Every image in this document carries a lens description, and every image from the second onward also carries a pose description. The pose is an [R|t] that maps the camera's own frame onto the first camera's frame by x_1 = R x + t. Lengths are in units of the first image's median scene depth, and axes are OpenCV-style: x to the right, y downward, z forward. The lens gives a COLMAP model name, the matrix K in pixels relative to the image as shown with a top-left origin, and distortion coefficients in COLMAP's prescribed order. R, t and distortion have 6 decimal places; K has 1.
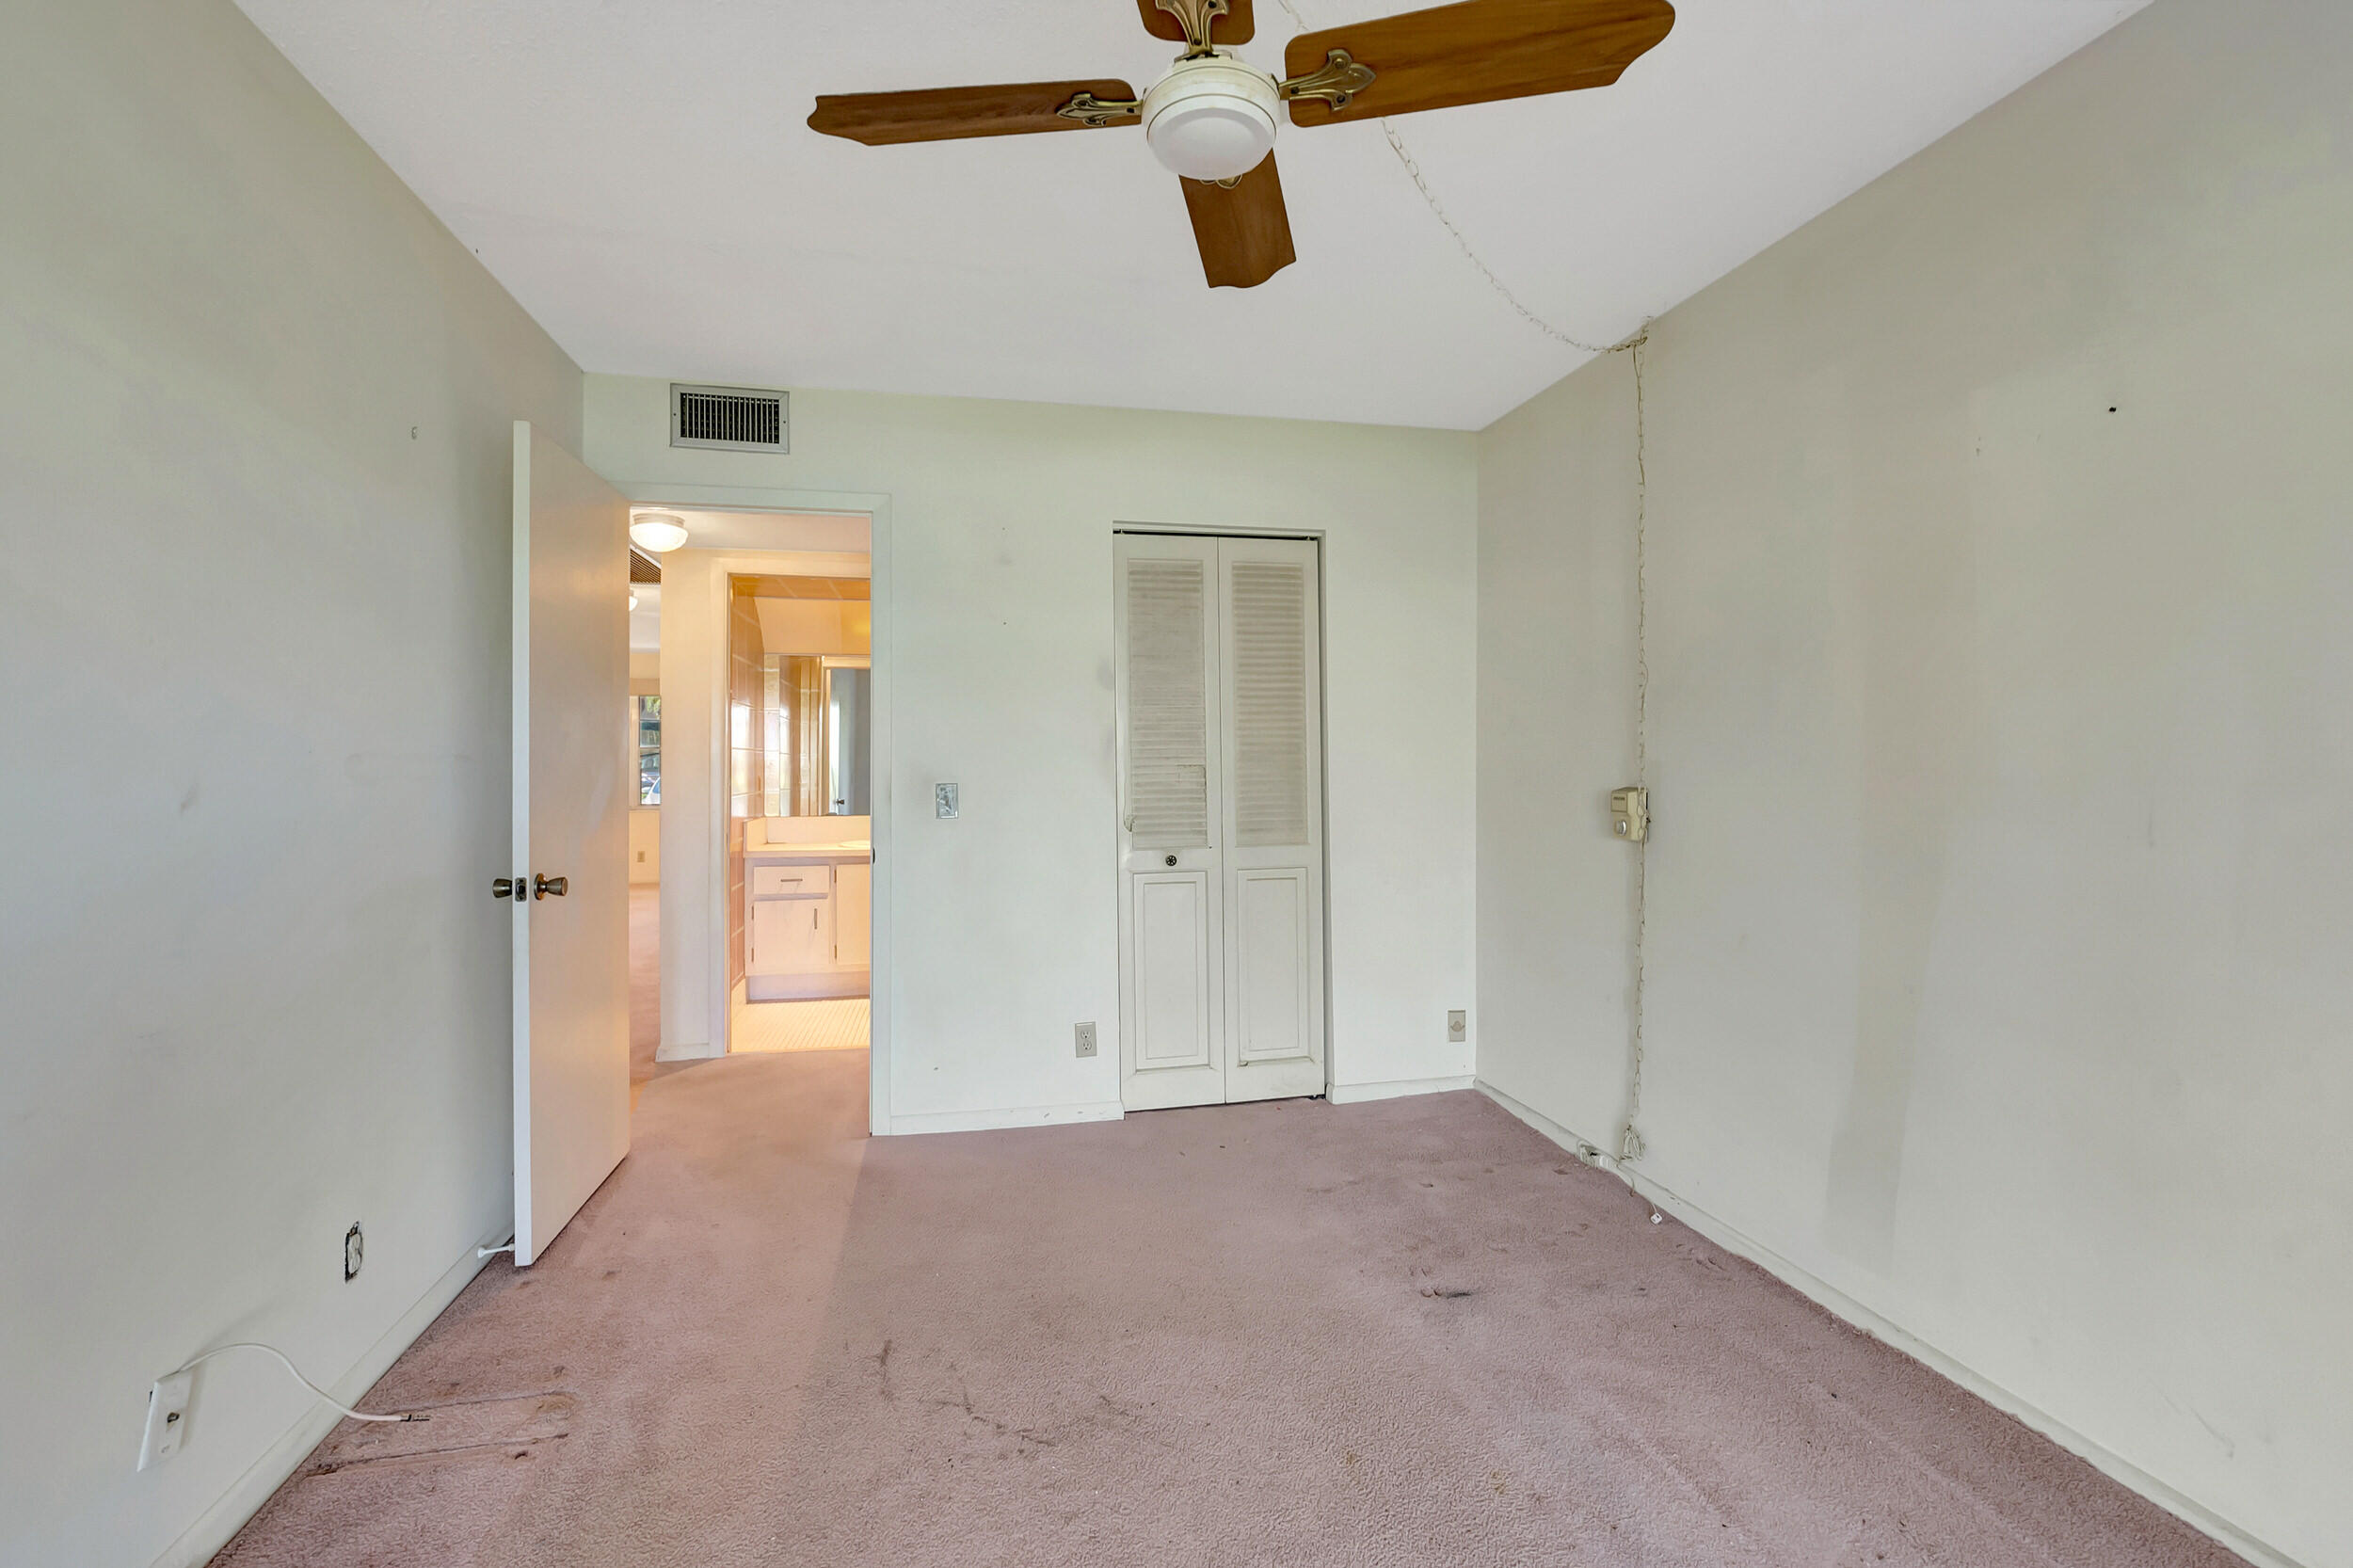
lens RADIAL K [[1041.3, 0, 1169.6], [0, 1041.3, 761.1], [0, 0, 1]] dist [0.015538, 0.000011]
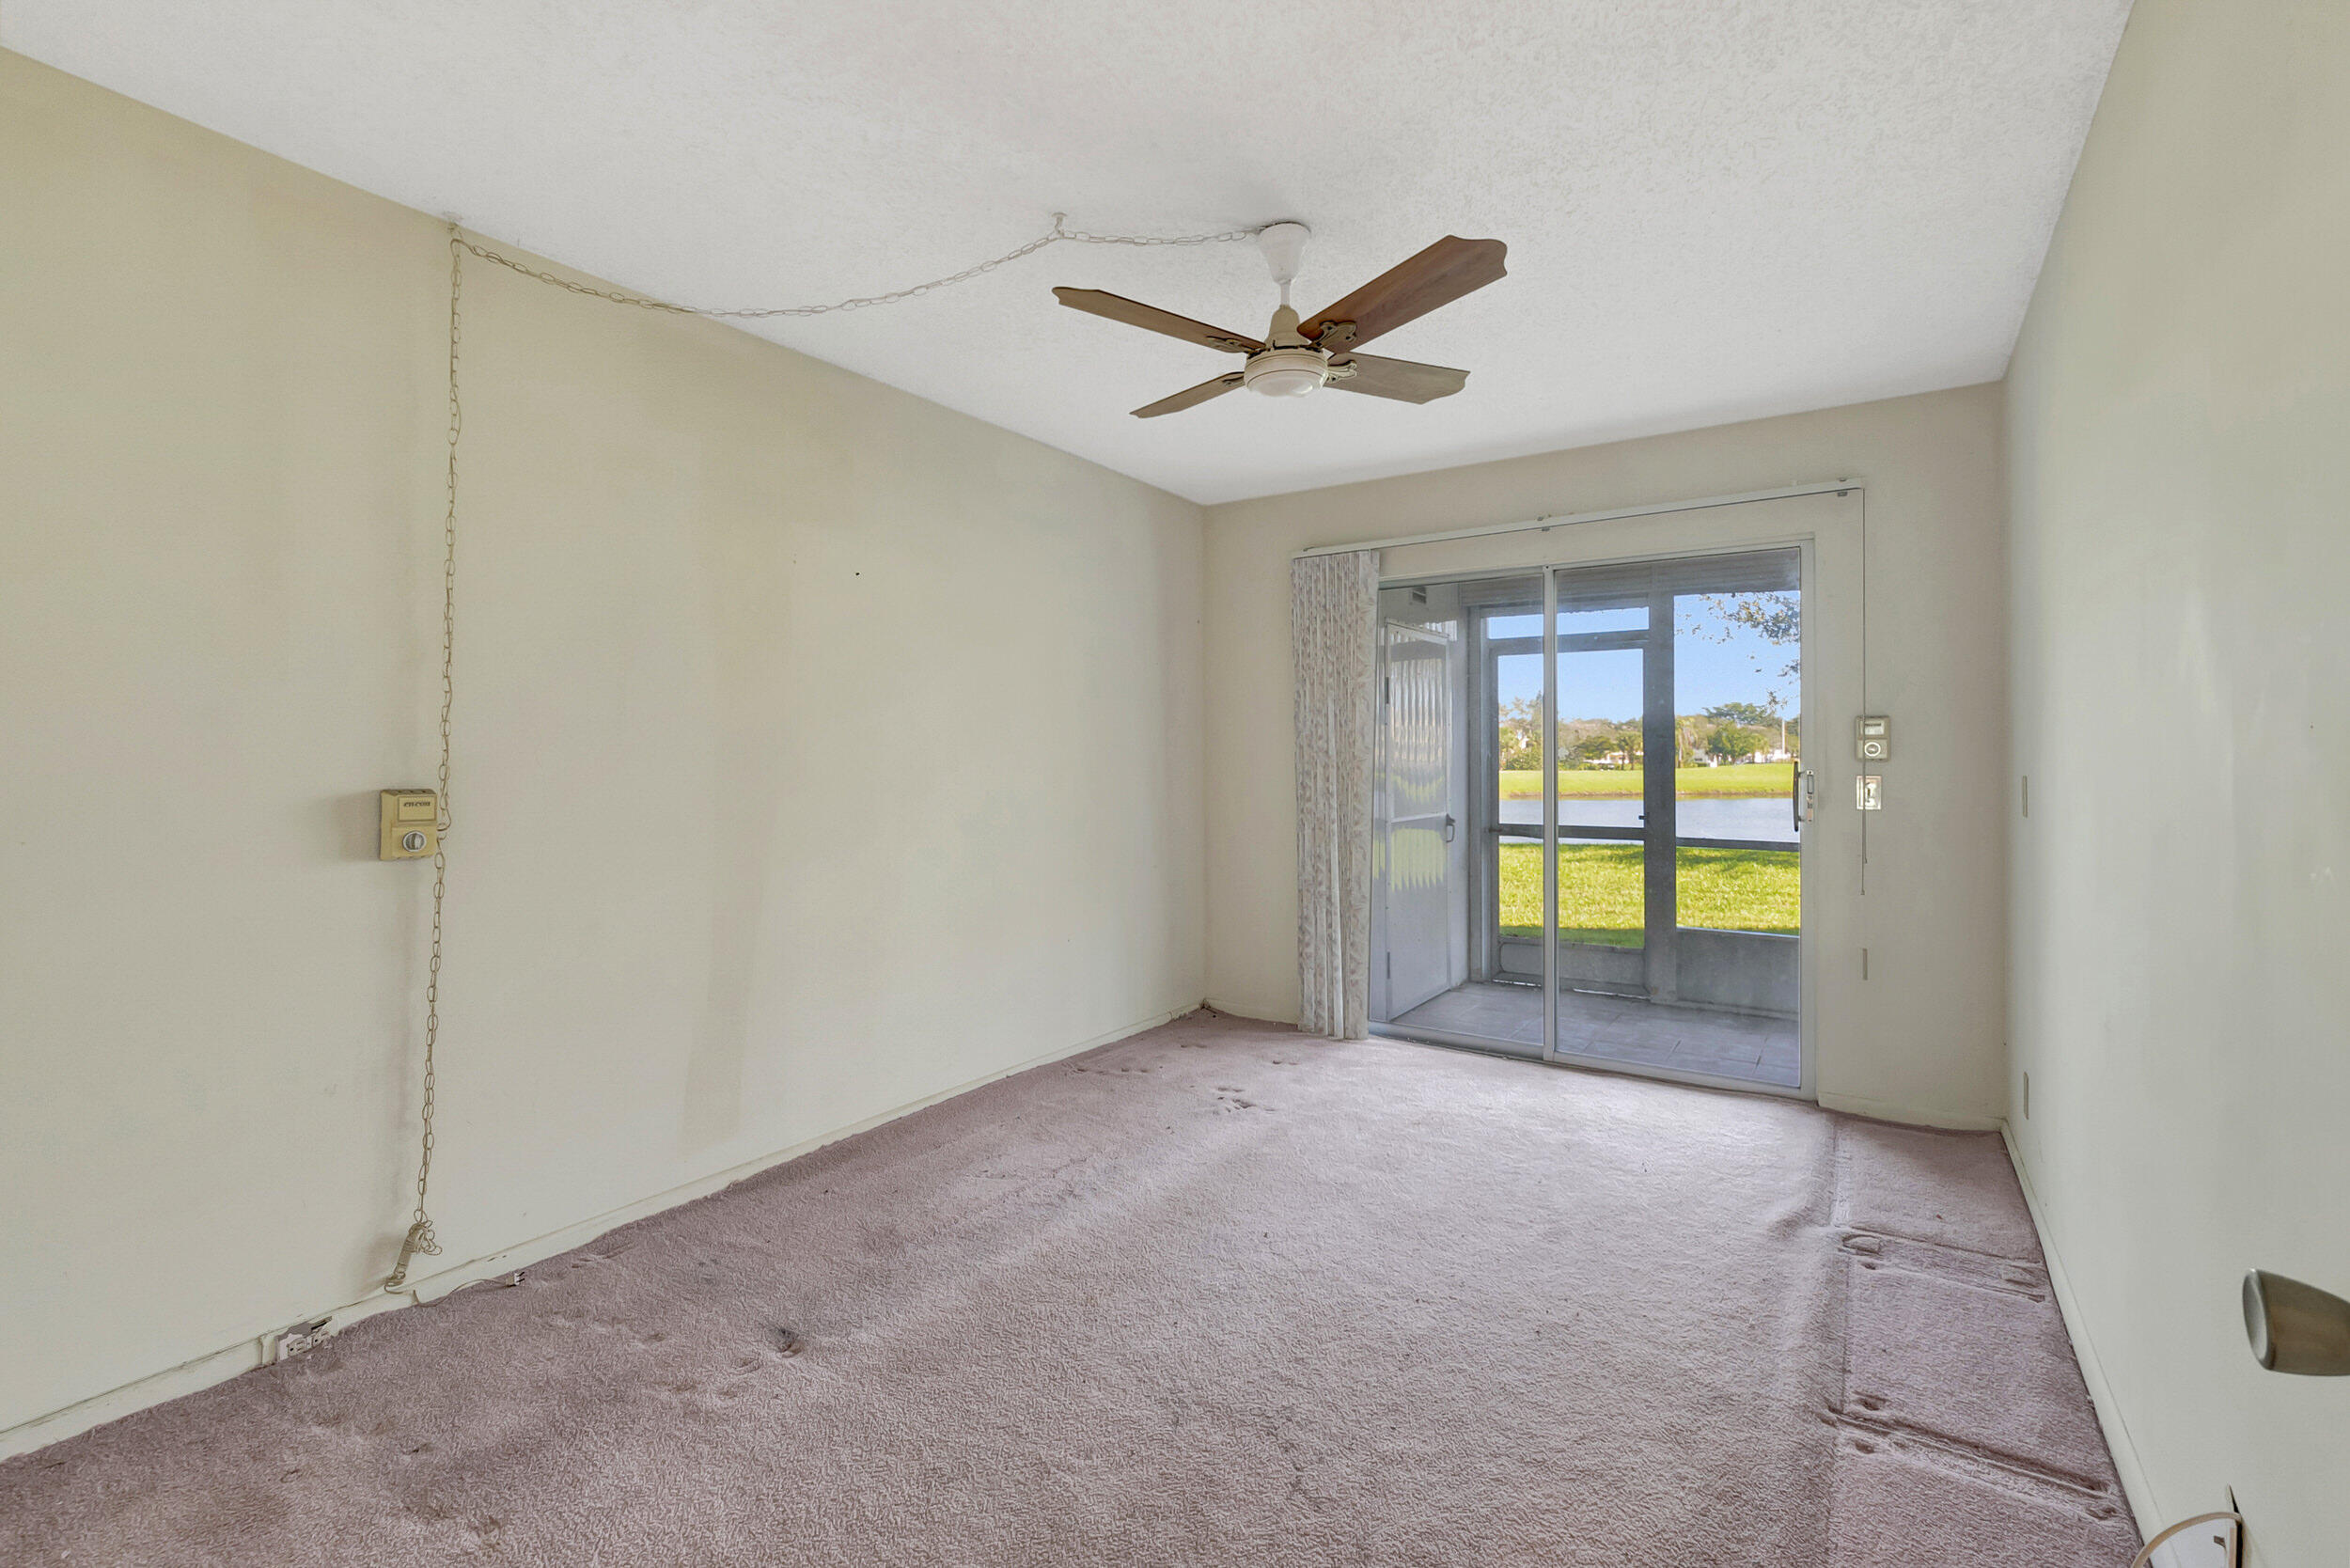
lens RADIAL K [[1040.0, 0, 1168.1], [0, 1040.0, 761.1], [0, 0, 1]] dist [0.015538, 0.000011]
pose [[-0.681482, -0.002052, 0.731832, -0.671431], [0.000873, 0.999993, 0.003617, 0.000521], [-0.731834, 0.003104, -0.681476, 1.464775]]
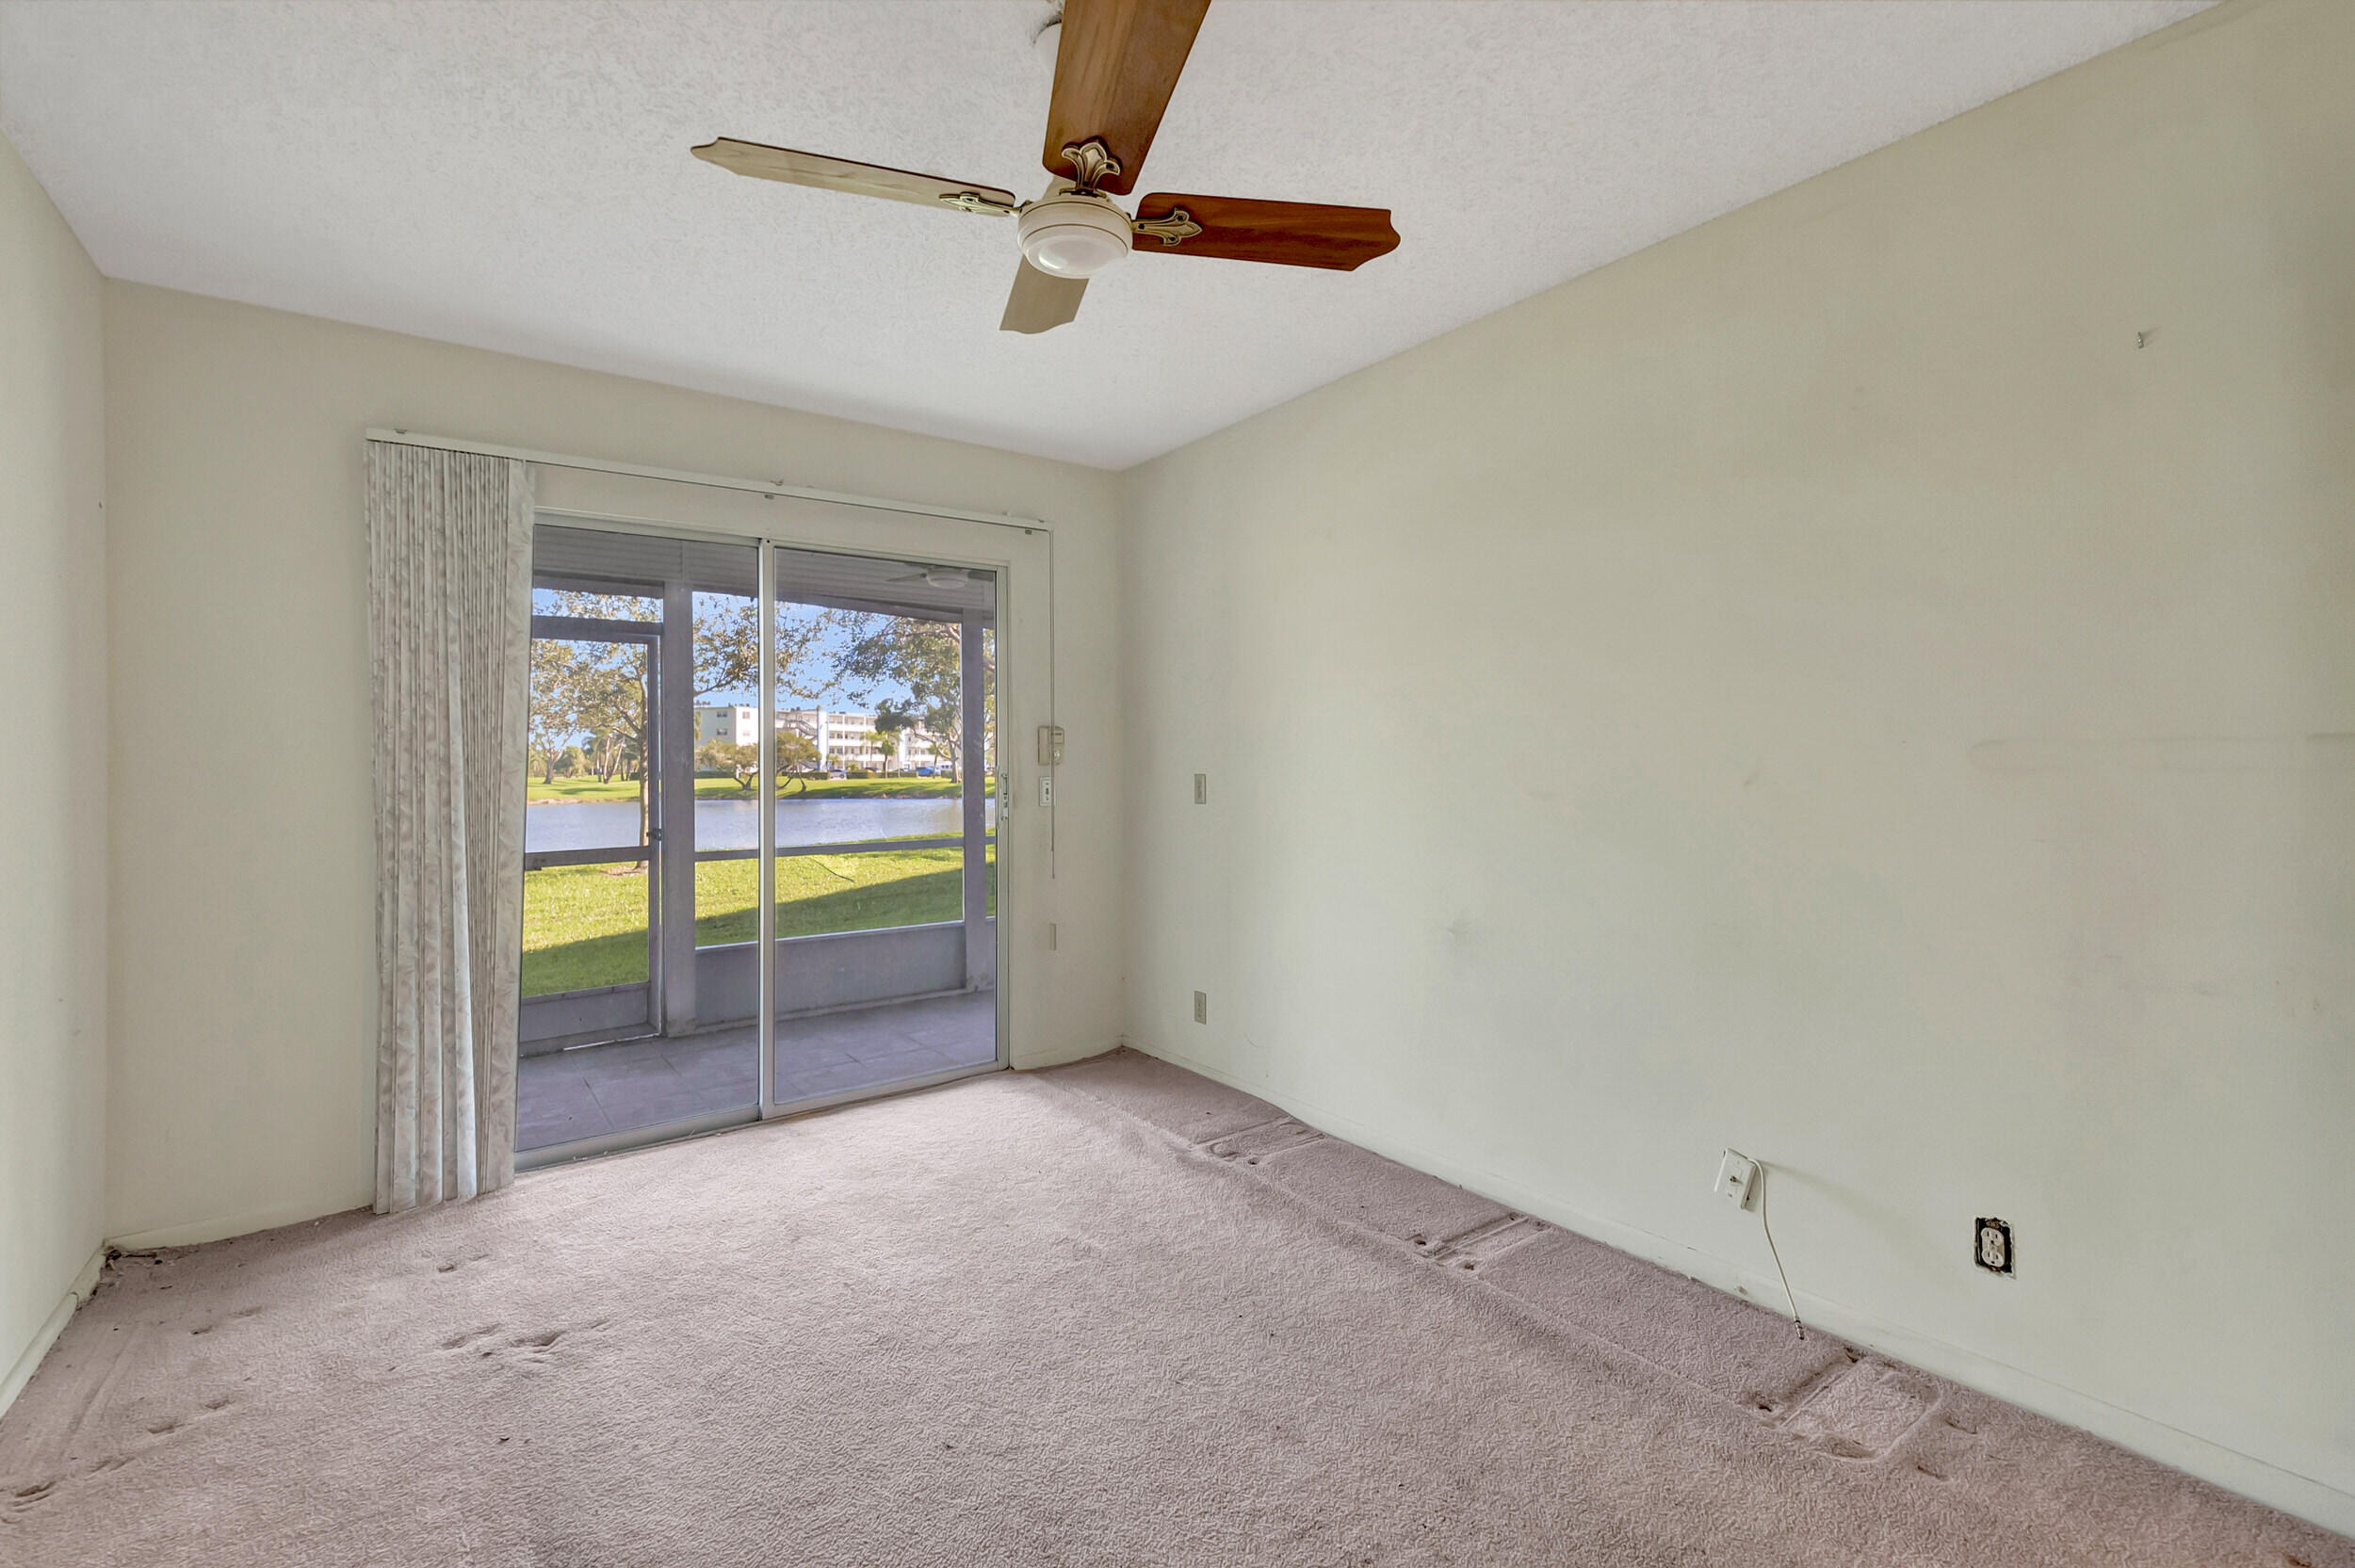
lens RADIAL K [[1038.7, 0, 1177.5], [0, 1038.7, 784.0], [0, 0, 1]] dist [0.013862, -0.000107]
pose [[-0.925713, 0.019060, -0.377746, 0.229506], [0.010804, 0.999654, 0.023964, -0.001298], [0.378073, 0.018103, -0.925599, 1.407081]]
